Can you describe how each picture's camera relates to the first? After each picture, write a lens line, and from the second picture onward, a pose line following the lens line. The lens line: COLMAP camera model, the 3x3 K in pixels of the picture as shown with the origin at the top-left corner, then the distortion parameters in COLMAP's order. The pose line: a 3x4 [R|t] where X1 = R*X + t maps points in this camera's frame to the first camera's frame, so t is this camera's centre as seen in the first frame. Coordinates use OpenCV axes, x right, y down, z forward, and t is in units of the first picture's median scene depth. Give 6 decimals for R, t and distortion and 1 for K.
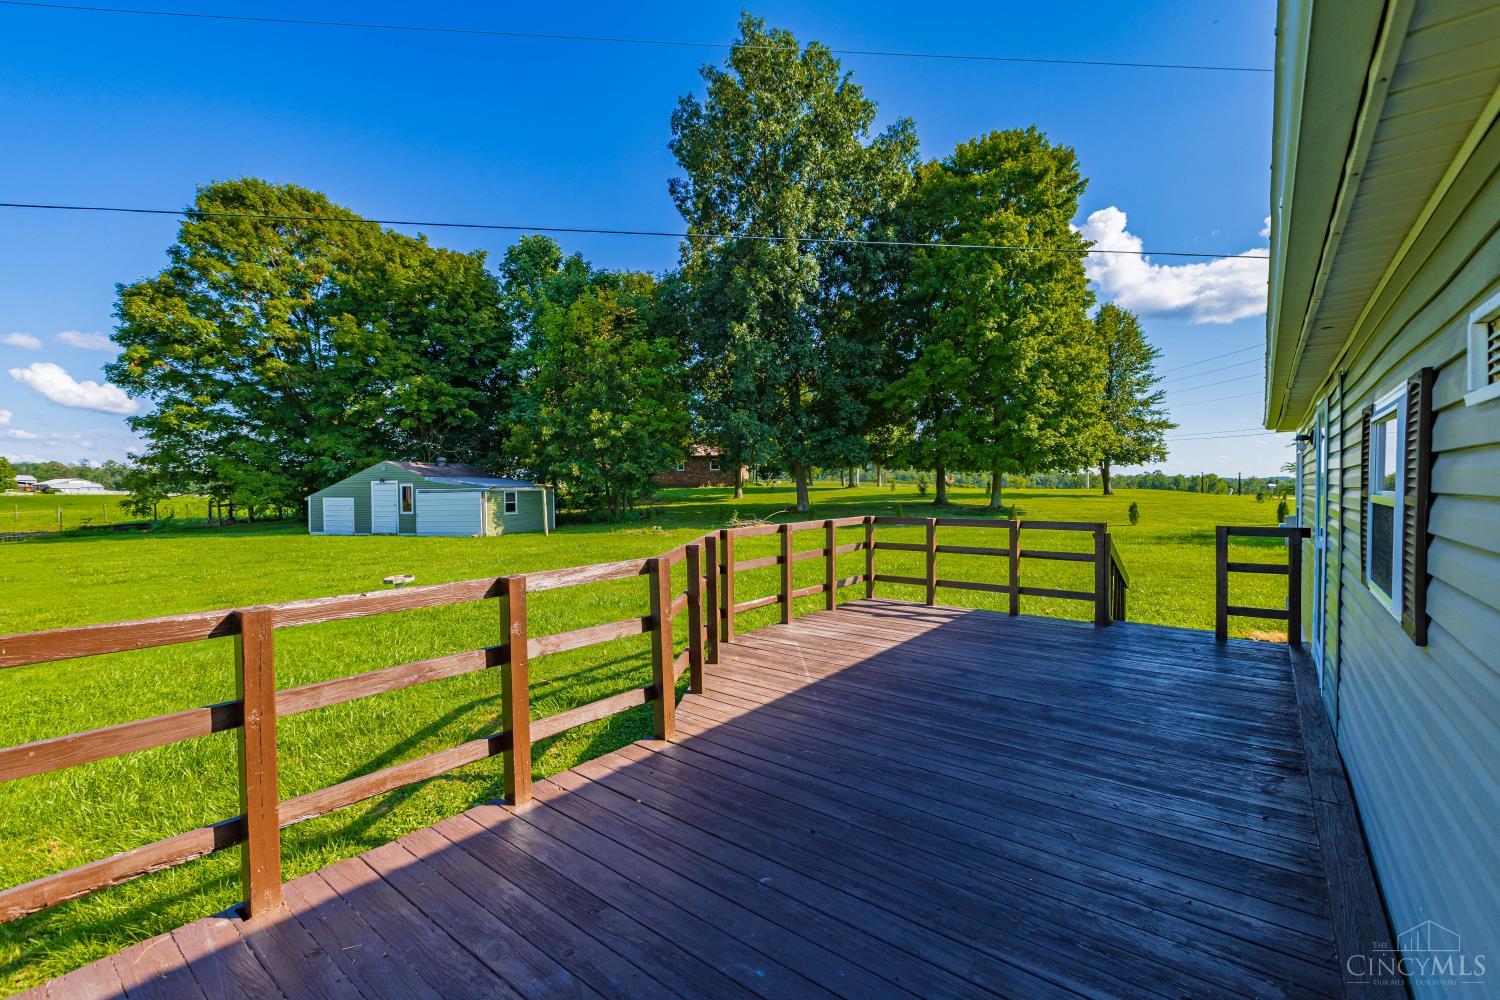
lens RADIAL K [[658.6, 0, 750.0], [0, 658.6, 500.0], [0, 0, 1]] dist [0.001908, 0.000319]
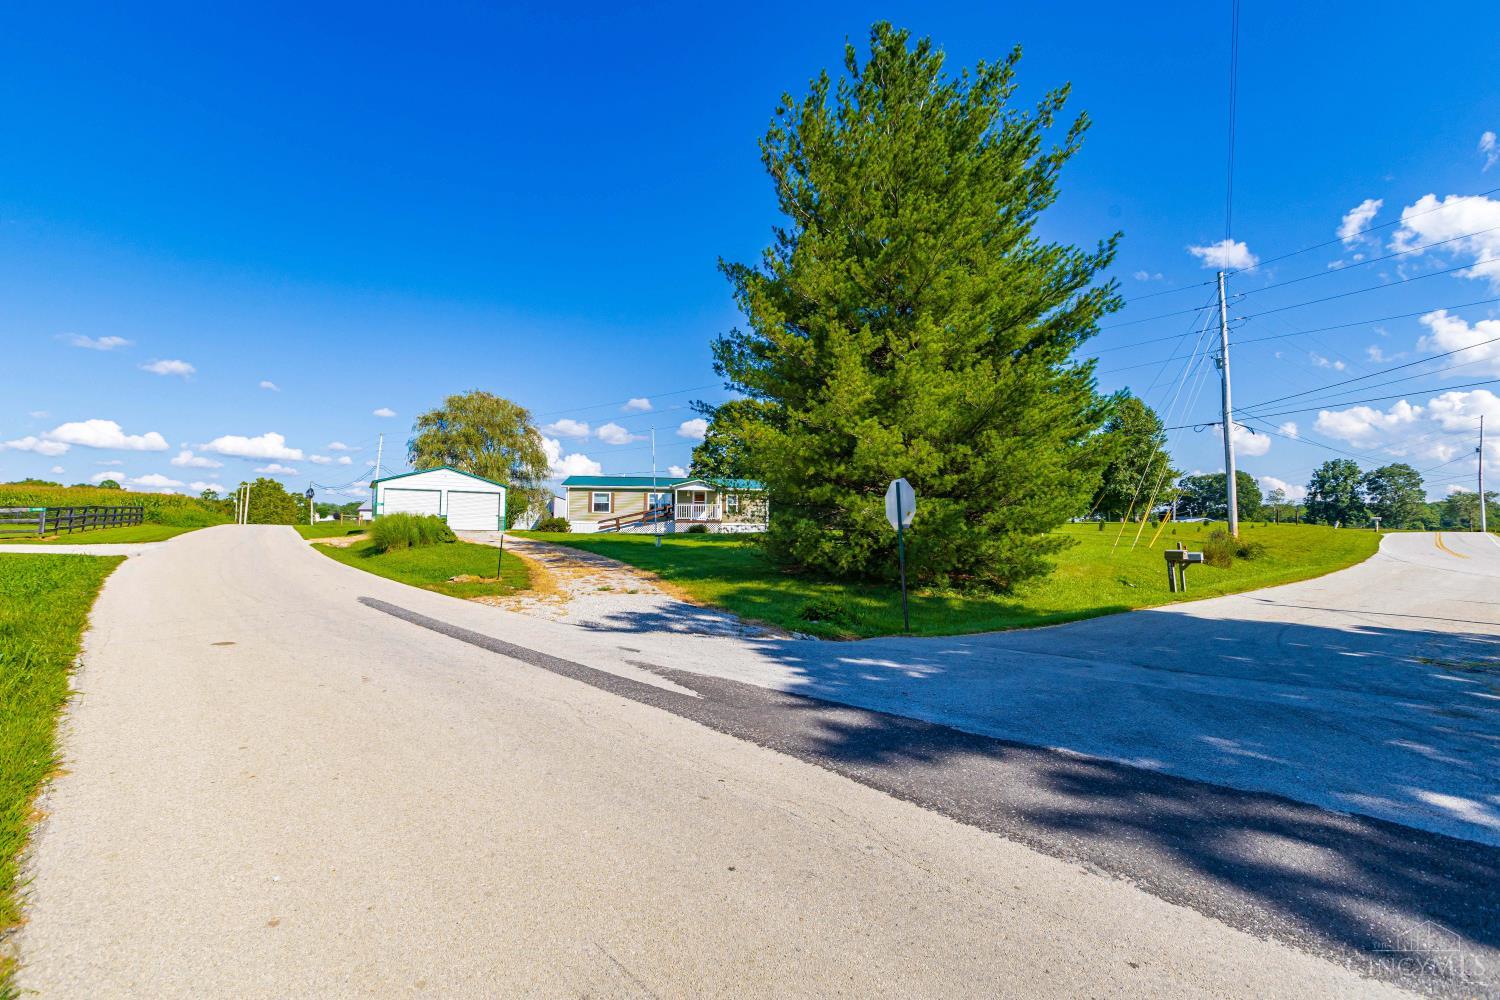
lens RADIAL K [[669.8, 0, 750.0], [0, 669.8, 500.0], [0, 0, 1]] dist [0.000819, -0.000053]
pose [[0.692904, -0.017374, -0.720820, 1.442539], [-0.034846, 0.997735, -0.057545, 0.076849], [0.720187, 0.064991, 0.690729, -0.918118]]
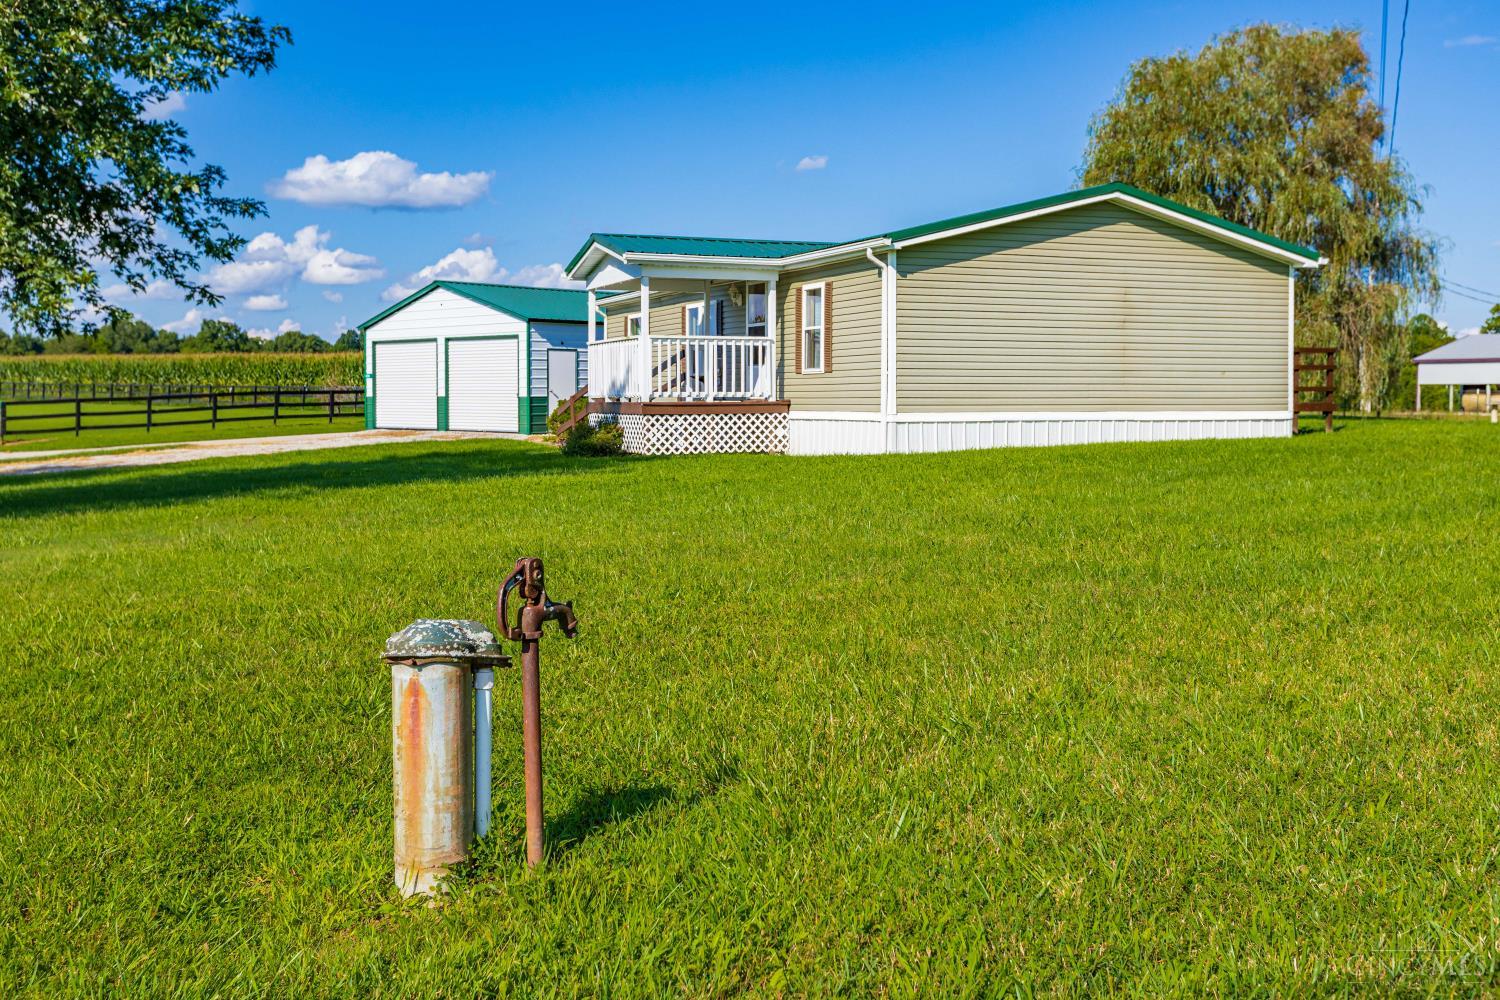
lens RADIAL K [[1429.4, 0, 750.0], [0, 1429.4, 500.0], [0, 0, 1]] dist [0.000780, 0.002338]
pose [[-0.497739, 0.072853, -0.864262, 0.981752], [-0.014021, 0.995660, 0.092004, 0.023718], [0.867214, 0.057912, -0.494557, 0.398111]]
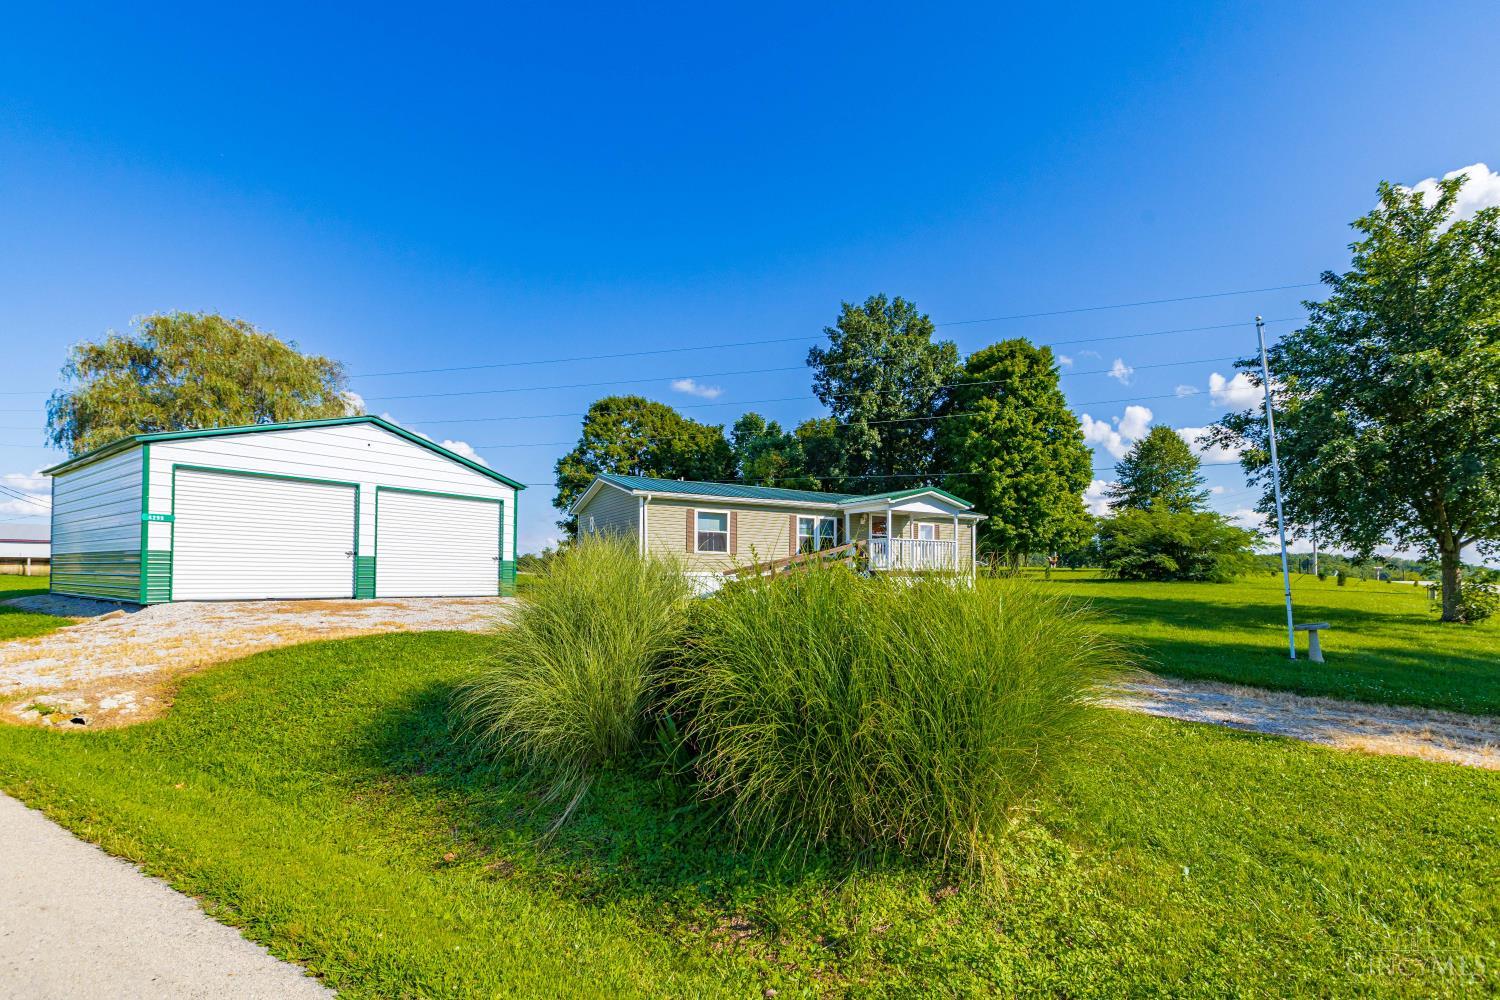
lens RADIAL K [[698.0, 0, 754.4], [0, 698.0, 566.6], [0, 0, 1]] dist [-0.002093, 0.000999]
pose [[0.917161, 0.012294, -0.398328, 0.494371], [-0.027940, 0.999048, -0.033497, 0.067034], [0.397537, 0.041851, 0.916631, -0.768042]]
